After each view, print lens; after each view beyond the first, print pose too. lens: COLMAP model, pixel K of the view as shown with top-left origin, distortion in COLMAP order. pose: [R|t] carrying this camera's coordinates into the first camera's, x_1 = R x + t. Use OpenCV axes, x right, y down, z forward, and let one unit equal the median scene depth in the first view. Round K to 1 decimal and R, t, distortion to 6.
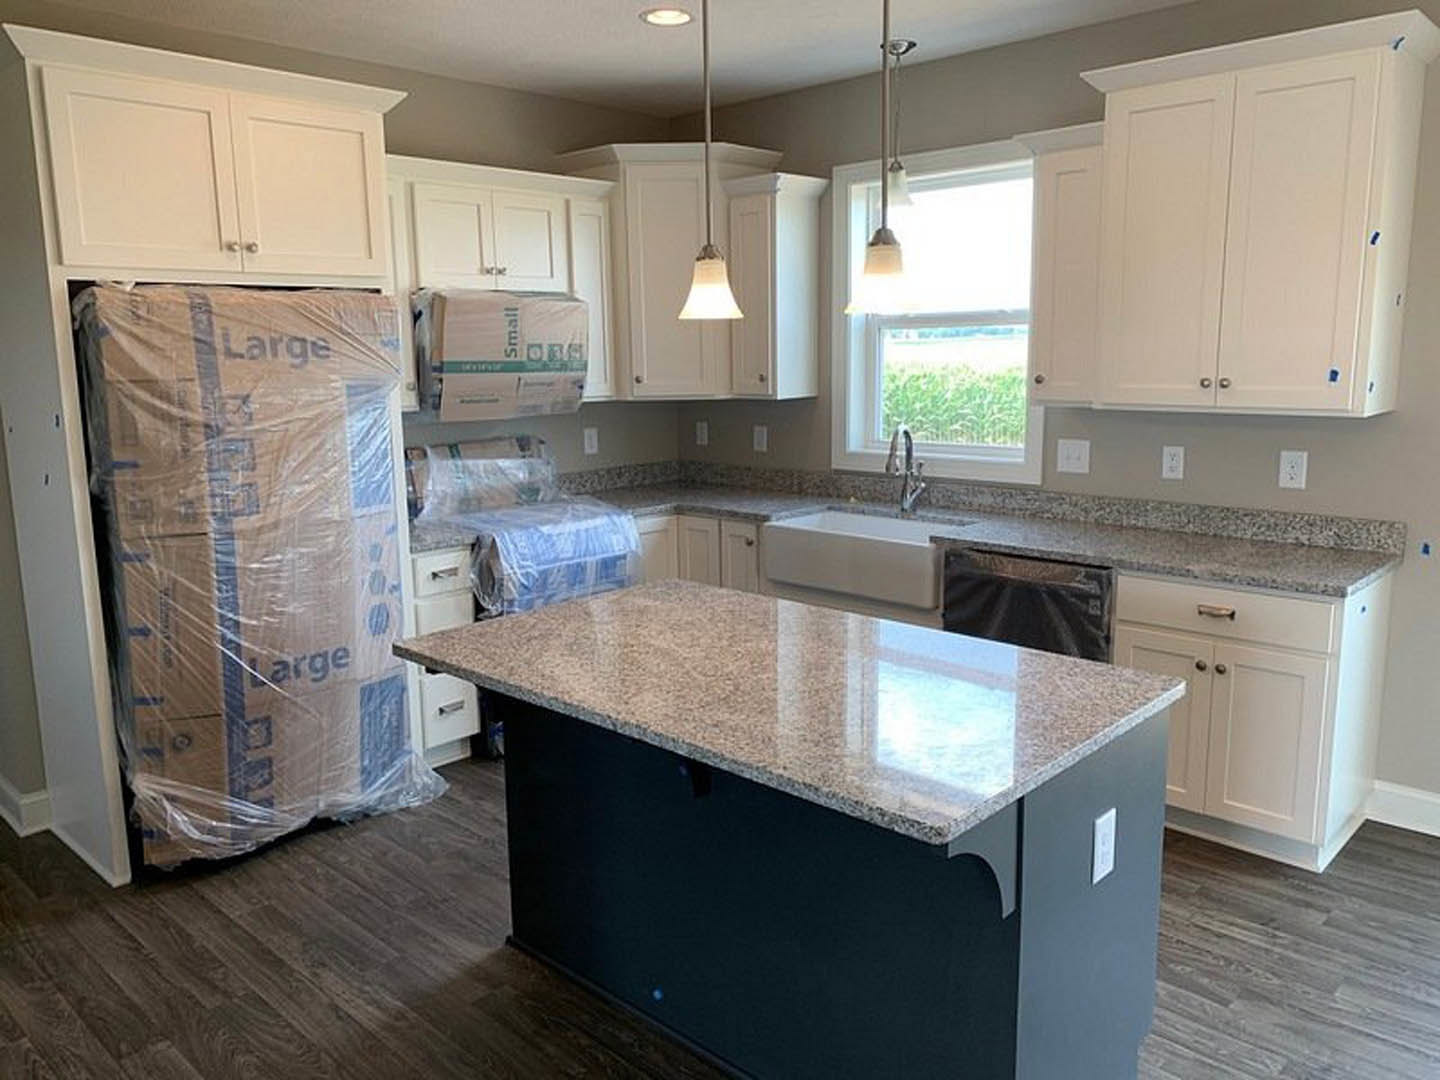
lens RADIAL K [[1094.1, 0, 720.5], [0, 1094.1, 540.7], [0, 0, 1]] dist [-0.040185, -0.001878]
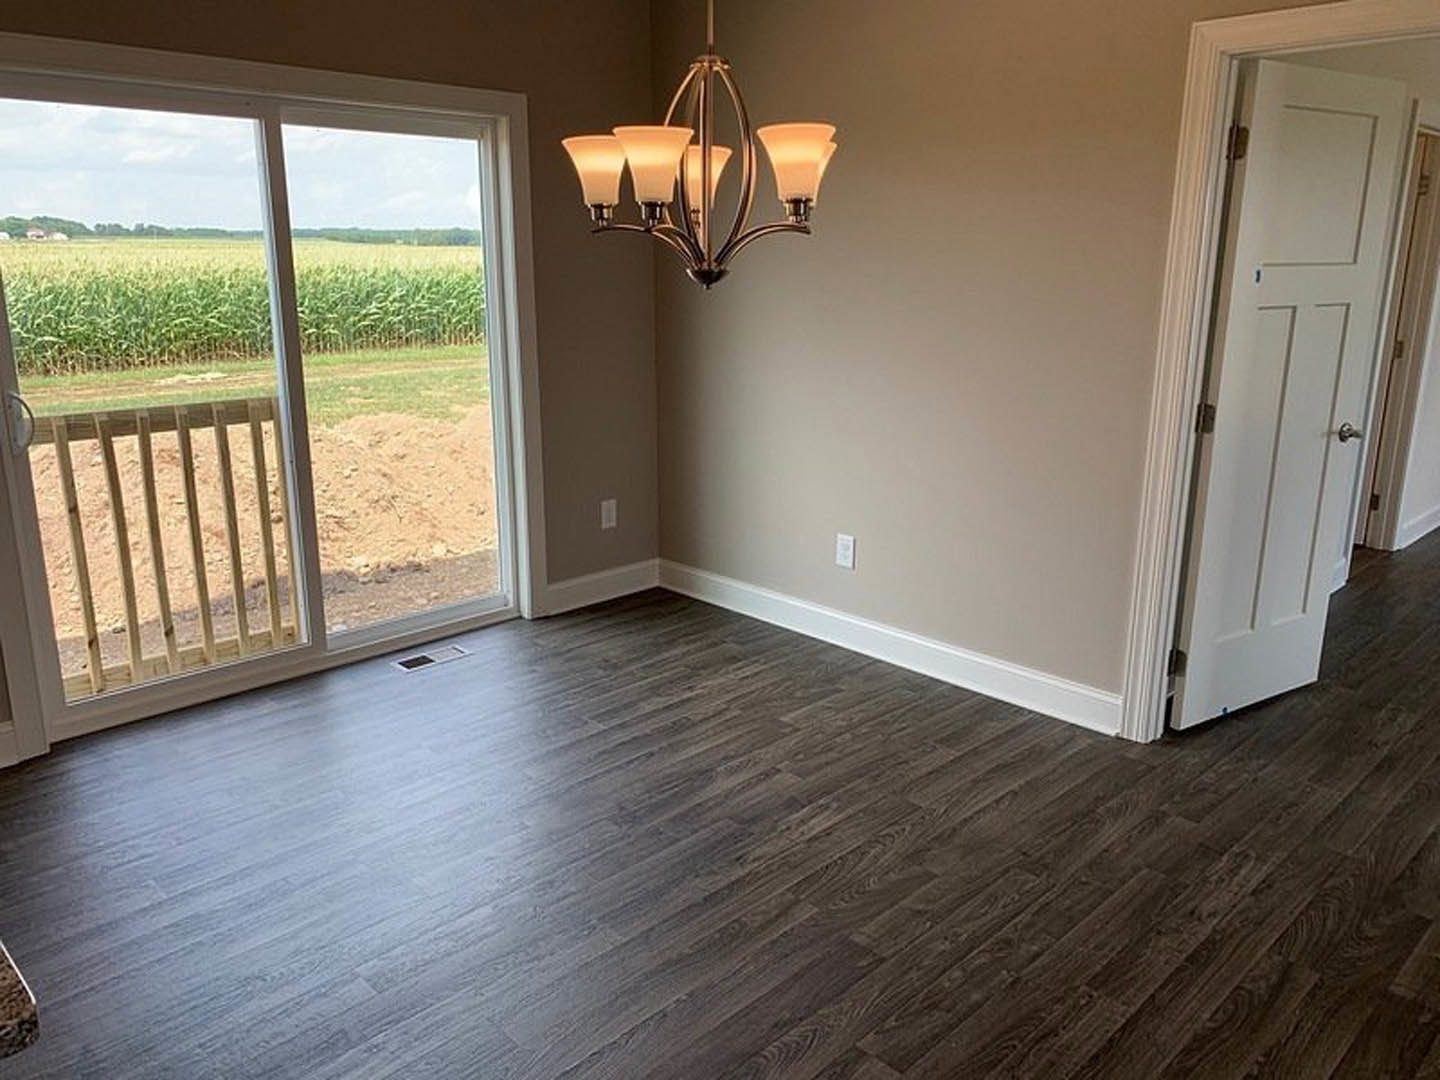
lens RADIAL K [[1094.1, 0, 721.1], [0, 1094.1, 539.7], [0, 0, 1]] dist [-0.040185, -0.001878]
pose [[0.046581, -0.236548, 0.970503, -1.117711], [0.161869, 0.960504, 0.226342, -0.154206], [-0.985712, 0.146551, 0.083031, 1.206323]]
